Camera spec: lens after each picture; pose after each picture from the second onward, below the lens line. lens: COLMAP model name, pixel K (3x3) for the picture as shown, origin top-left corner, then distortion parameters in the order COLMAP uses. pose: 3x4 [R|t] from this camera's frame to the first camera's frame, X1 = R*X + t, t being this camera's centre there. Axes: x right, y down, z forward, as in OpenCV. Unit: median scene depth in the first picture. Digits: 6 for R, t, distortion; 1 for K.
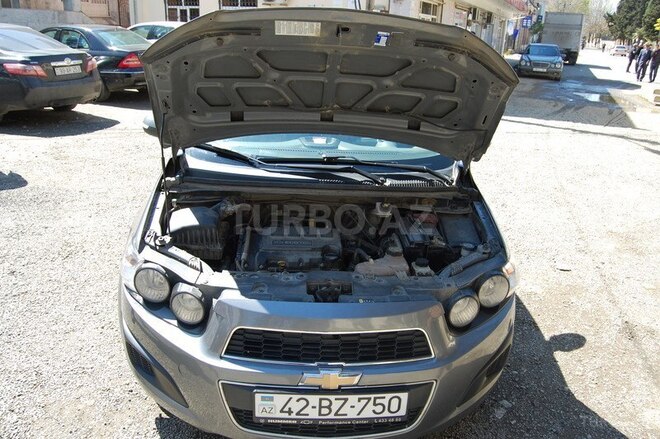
lens RADIAL K [[507.3, 0, 330.0], [0, 507.3, 219.5], [0, 0, 1]] dist [-0.067982, 0.007772]
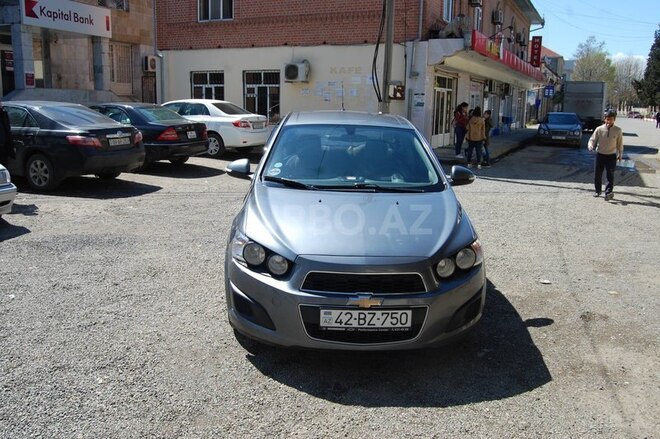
lens RADIAL K [[537.0, 0, 330.0], [0, 537.0, 219.5], [0, 0, 1]] dist [-0.062737, 0.013552]
pose [[0.999272, -0.013397, -0.035728, -0.009827], [0.007919, 0.988765, -0.149268, 0.063715], [0.037326, 0.148876, 0.988151, -0.166213]]
